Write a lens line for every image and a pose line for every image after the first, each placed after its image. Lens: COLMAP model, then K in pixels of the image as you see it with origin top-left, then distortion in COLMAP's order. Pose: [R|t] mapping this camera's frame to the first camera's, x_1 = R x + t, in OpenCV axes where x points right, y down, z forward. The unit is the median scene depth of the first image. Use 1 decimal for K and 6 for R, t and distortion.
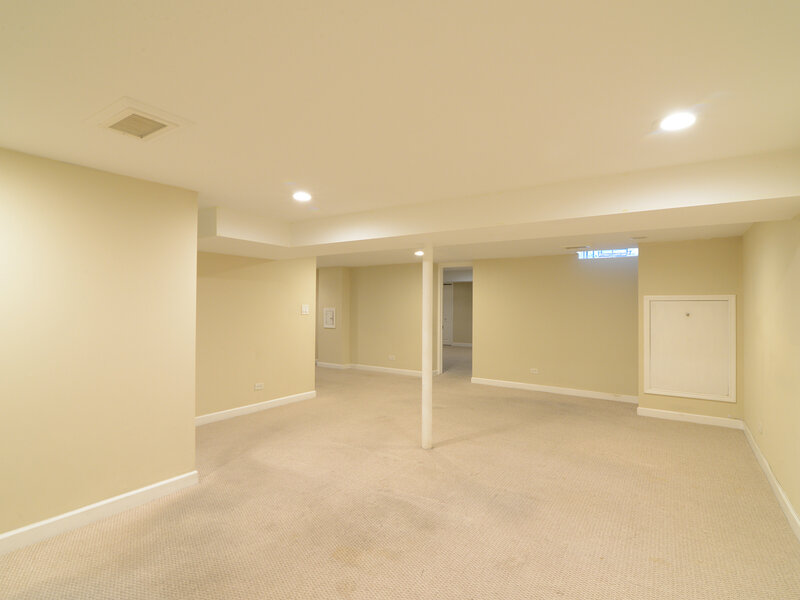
lens RADIAL K [[414.3, 0, 399.1], [0, 414.3, 301.4], [0, 0, 1]] dist [-0.020940, -0.000046]
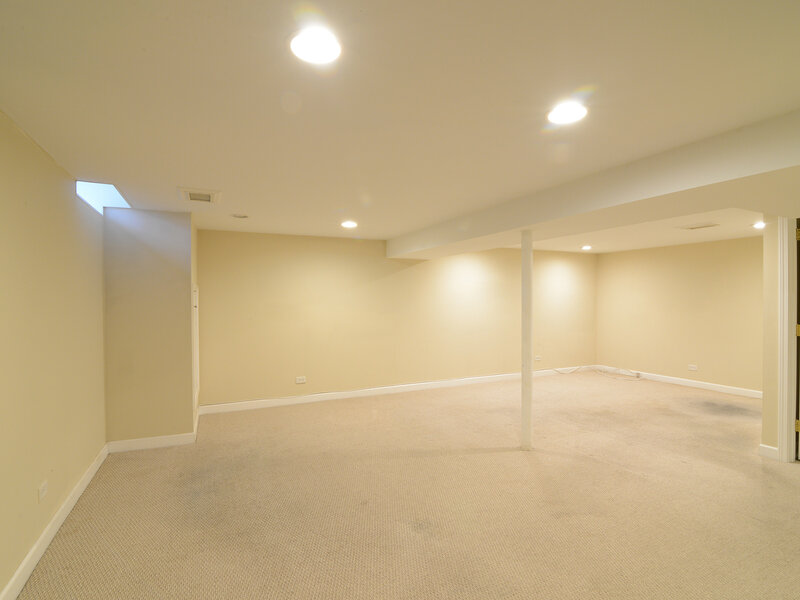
lens RADIAL K [[414.3, 0, 400.8], [0, 414.3, 299.7], [0, 0, 1]] dist [-0.020940, -0.000046]
pose [[-0.862924, -0.003518, 0.505321, -0.123170], [-0.006526, 0.999970, -0.004181, 0.013925], [-0.505292, -0.006905, -0.862921, 1.502070]]
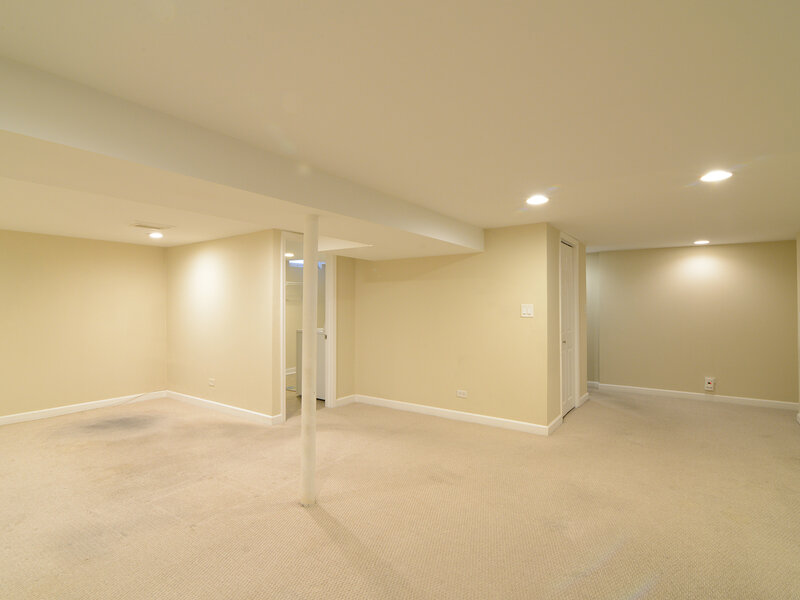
lens RADIAL K [[414.3, 0, 395.3], [0, 414.3, 302.1], [0, 0, 1]] dist [-0.020940, -0.000046]
pose [[-0.028593, -0.009581, -0.999545, 0.595302], [0.009240, 0.999909, -0.009849, 0.011145], [0.999548, -0.009517, -0.028502, 0.898294]]
